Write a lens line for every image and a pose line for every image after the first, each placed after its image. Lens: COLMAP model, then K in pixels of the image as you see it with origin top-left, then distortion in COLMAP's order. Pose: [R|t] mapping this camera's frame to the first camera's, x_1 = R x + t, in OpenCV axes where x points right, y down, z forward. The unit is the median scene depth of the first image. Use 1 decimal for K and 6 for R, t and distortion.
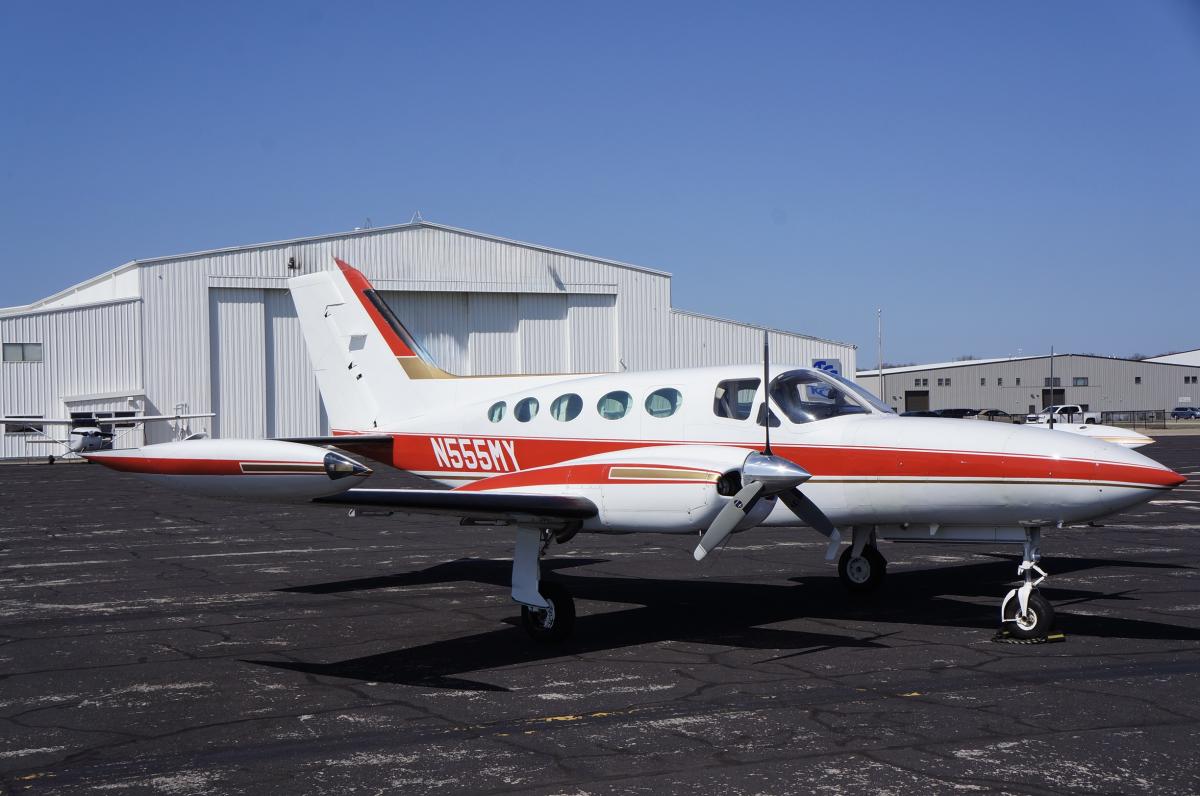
lens RADIAL K [[1799.0, 0, 595.4], [0, 1799.0, 399.0], [0, 0, 1]] dist [0.227430, 0.135983]
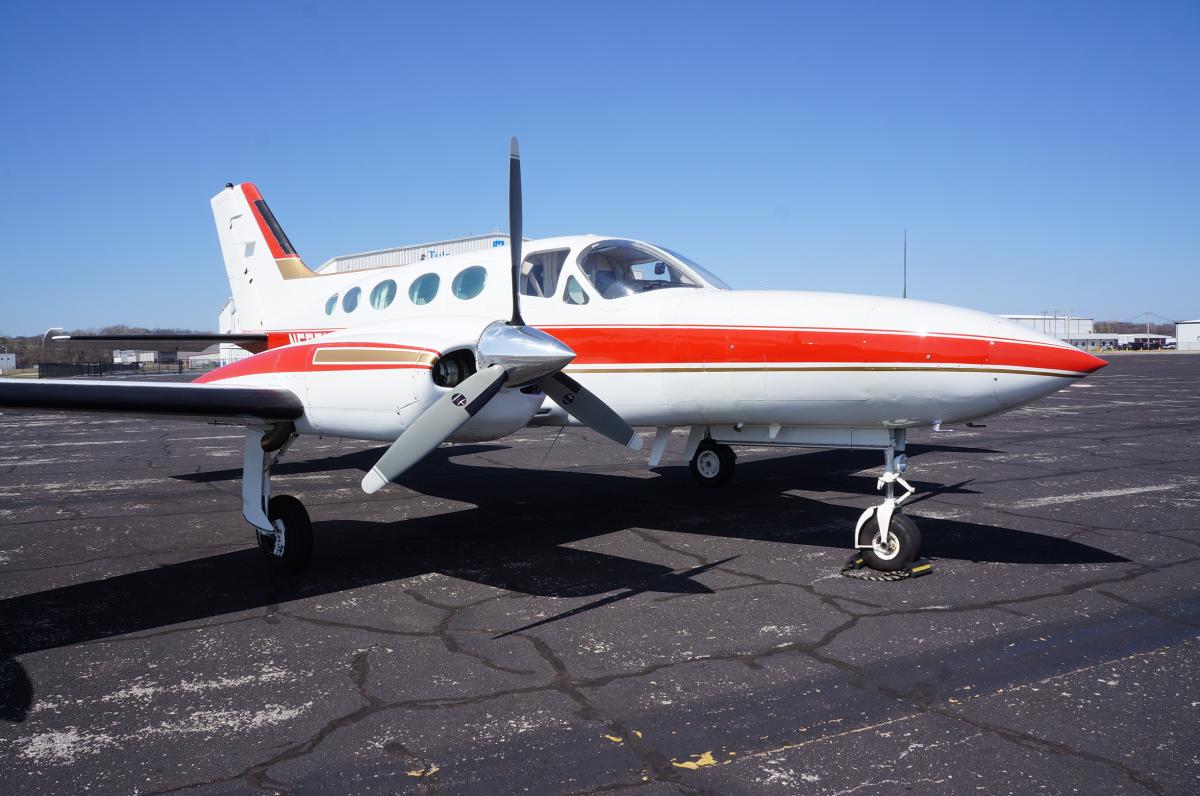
lens RADIAL K [[948.3, 0, 600.0], [0, 948.3, 398.0], [0, 0, 1]] dist [-0.152407, 0.005748]
pose [[0.999702, 0.001153, -0.024384, 0.113772], [0.000266, 0.998311, 0.058098, 0.031861], [0.024410, -0.058087, 0.998013, 0.556812]]
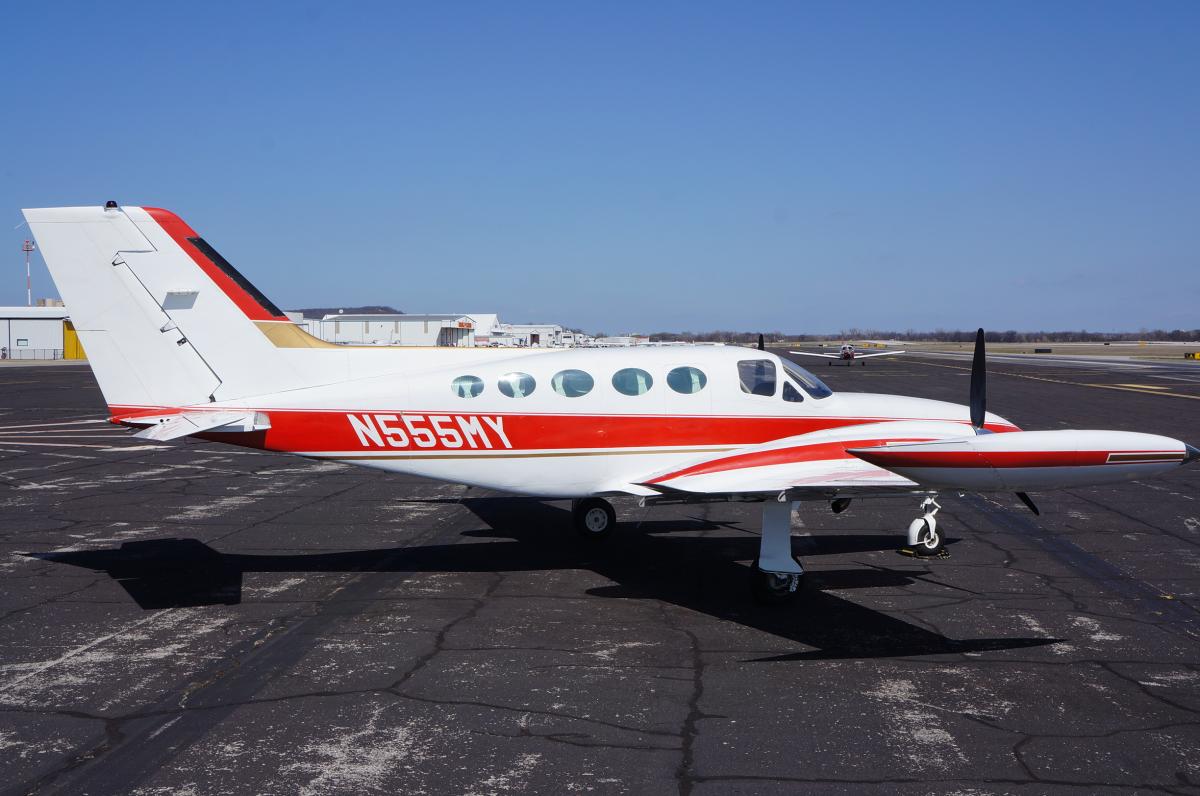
lens RADIAL K [[1559.5, 0, 600.0], [0, 1559.5, 398.0], [0, 0, 1]] dist [0.107544, 0.282983]
pose [[0.491694, -0.014298, 0.870651, -0.831344], [-0.018440, 0.999470, 0.026828, -0.011803], [-0.870573, -0.029246, 0.491170, 0.590734]]
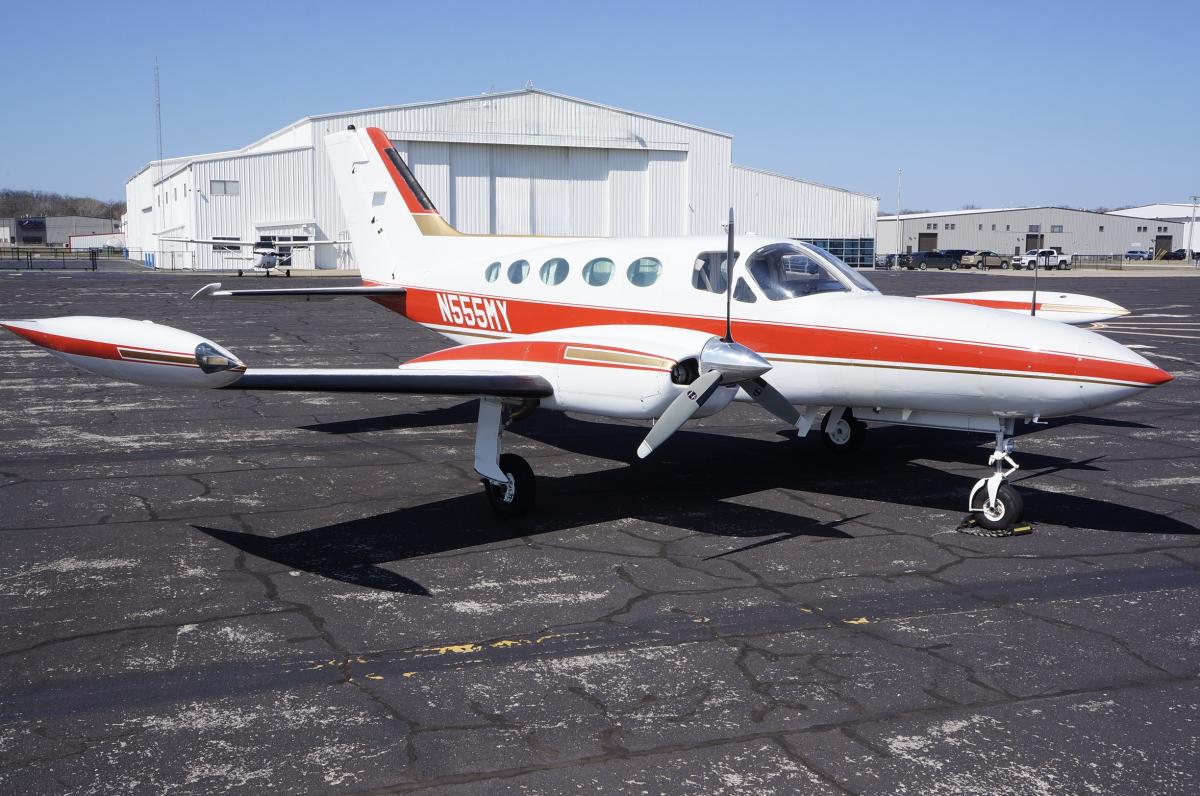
lens RADIAL K [[1353.4, 0, 595.4], [0, 1353.4, 401.4], [0, 0, 1]] dist [0.016801, 0.048074]
pose [[0.997537, 0.034323, -0.061170, 0.060098], [-0.026305, 0.991505, 0.127379, -0.021975], [0.065022, -0.125456, 0.989966, 0.252840]]
